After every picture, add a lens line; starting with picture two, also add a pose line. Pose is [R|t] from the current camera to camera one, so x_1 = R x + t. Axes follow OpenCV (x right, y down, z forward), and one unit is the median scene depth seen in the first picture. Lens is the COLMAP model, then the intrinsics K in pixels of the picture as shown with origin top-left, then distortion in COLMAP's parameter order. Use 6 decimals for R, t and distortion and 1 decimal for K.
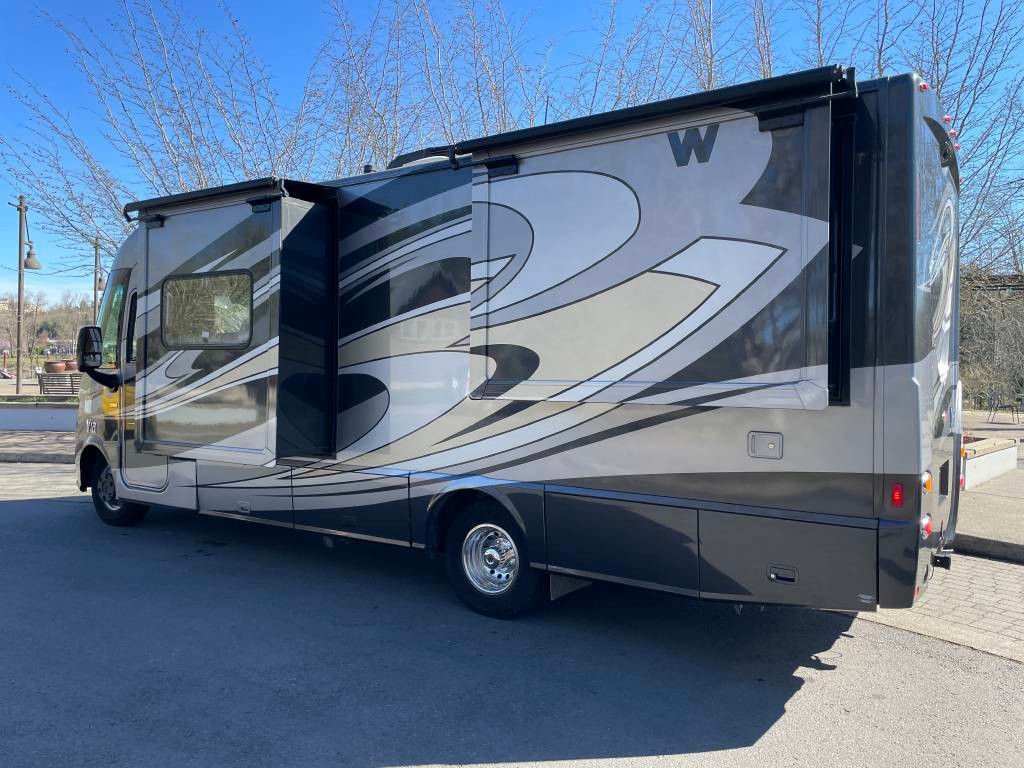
lens RADIAL K [[776.6, 0, 505.5], [0, 776.6, 382.4], [0, 0, 1]] dist [0.066661, -0.084712]
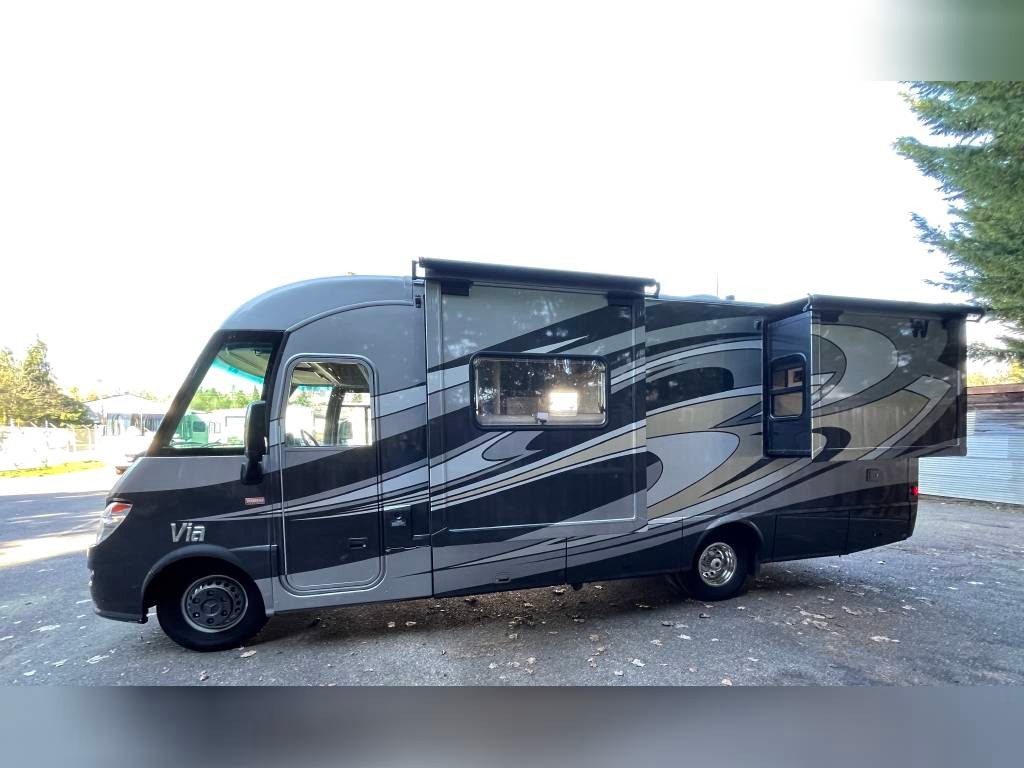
lens RADIAL K [[414.8, 0, 512.4], [0, 414.8, 462.3], [0, 0, 1]] dist [-0.004827, 0.000938]
pose [[0.676808, -0.058875, 0.733802, -0.871337], [0.031267, 0.998196, 0.051249, -0.032594], [-0.735496, -0.011742, 0.677428, 0.722502]]
